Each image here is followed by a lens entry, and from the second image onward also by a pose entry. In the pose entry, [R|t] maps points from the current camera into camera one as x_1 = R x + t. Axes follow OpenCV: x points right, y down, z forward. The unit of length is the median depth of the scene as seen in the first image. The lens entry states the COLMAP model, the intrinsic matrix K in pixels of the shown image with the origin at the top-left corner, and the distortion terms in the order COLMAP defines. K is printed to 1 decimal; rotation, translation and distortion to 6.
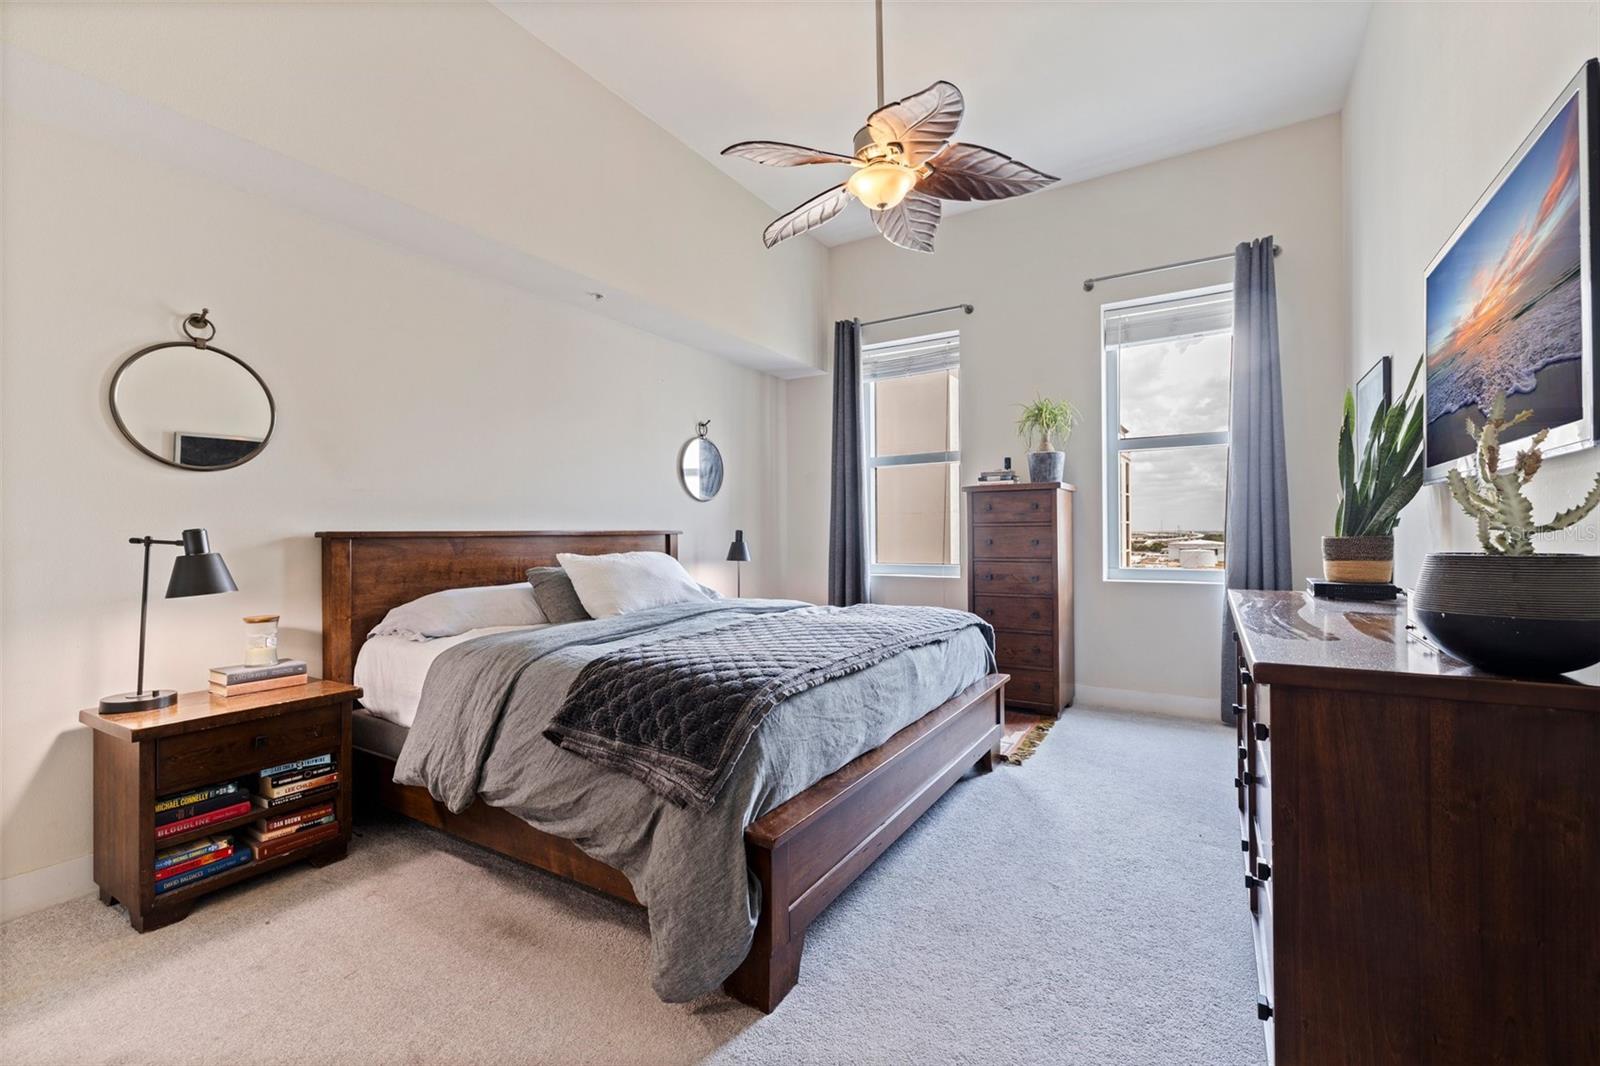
lens RADIAL K [[682.7, 0, 807.5], [0, 682.7, 536.1], [0, 0, 1]] dist [0.004494, -0.001576]
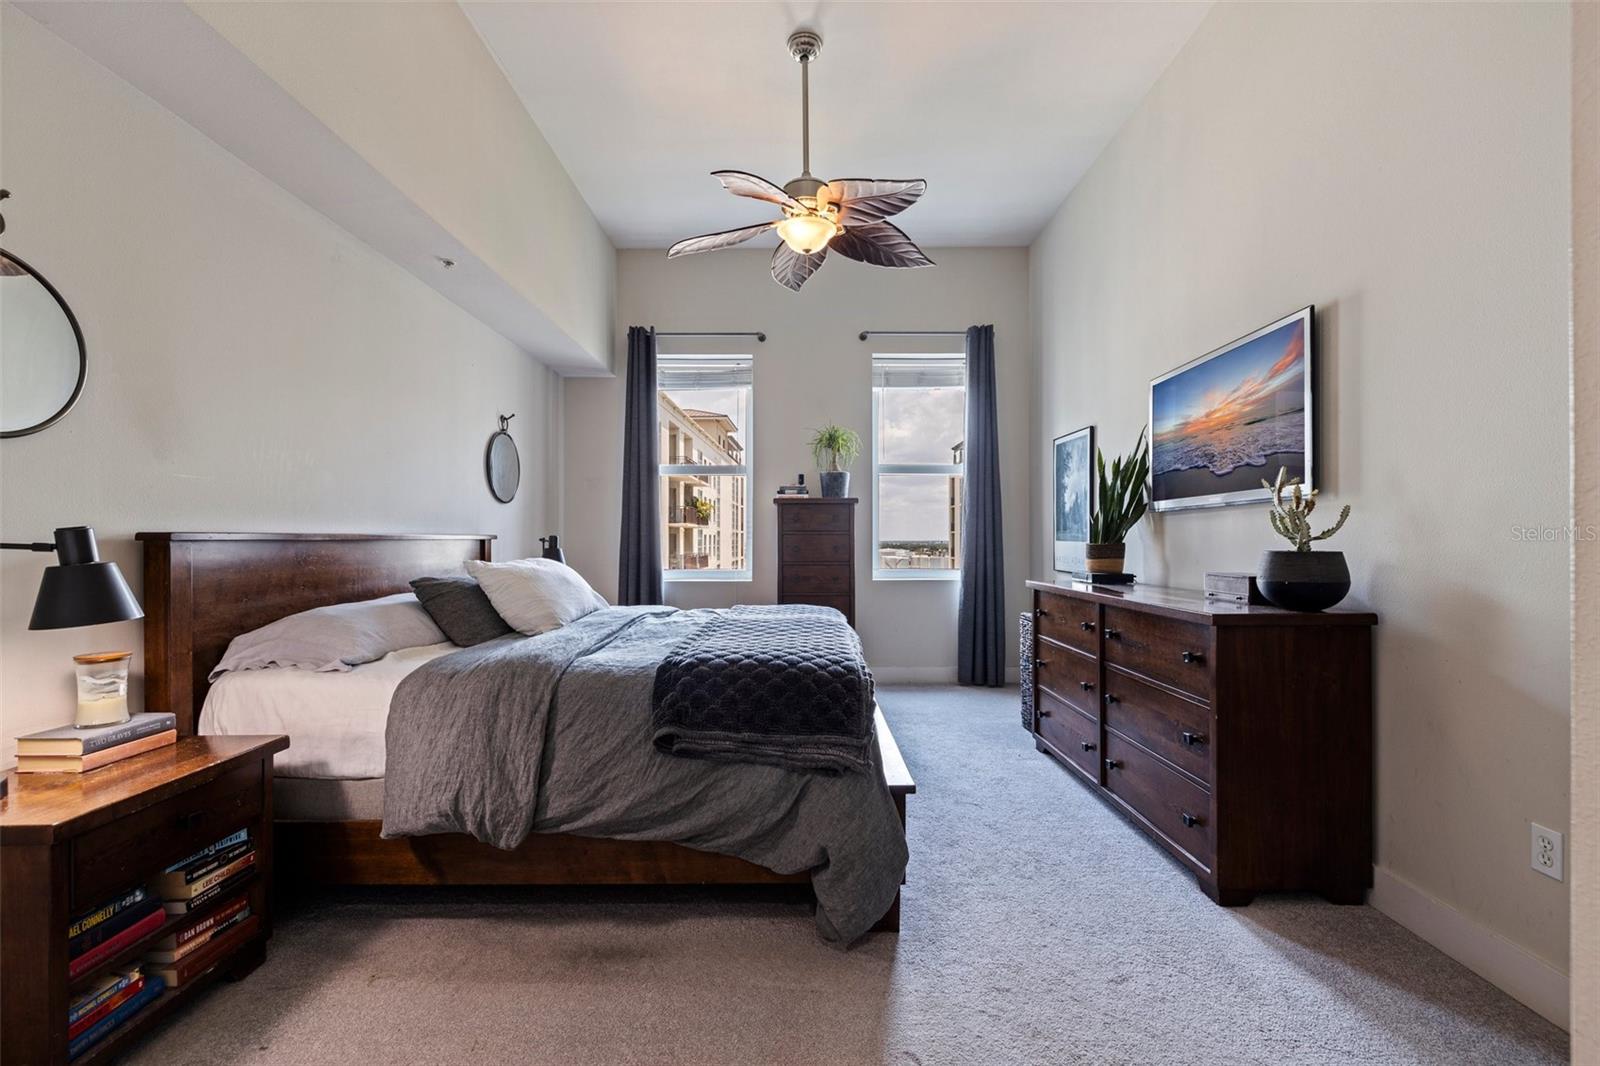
lens RADIAL K [[682.7, 0, 818.5], [0, 682.7, 547.5], [0, 0, 1]] dist [0.004494, -0.001576]
pose [[0.848973, 0.000120, 0.528436, -0.580300], [-0.002674, 0.999988, 0.004069, 0.005416], [-0.528430, -0.004867, 0.848963, 0.030077]]
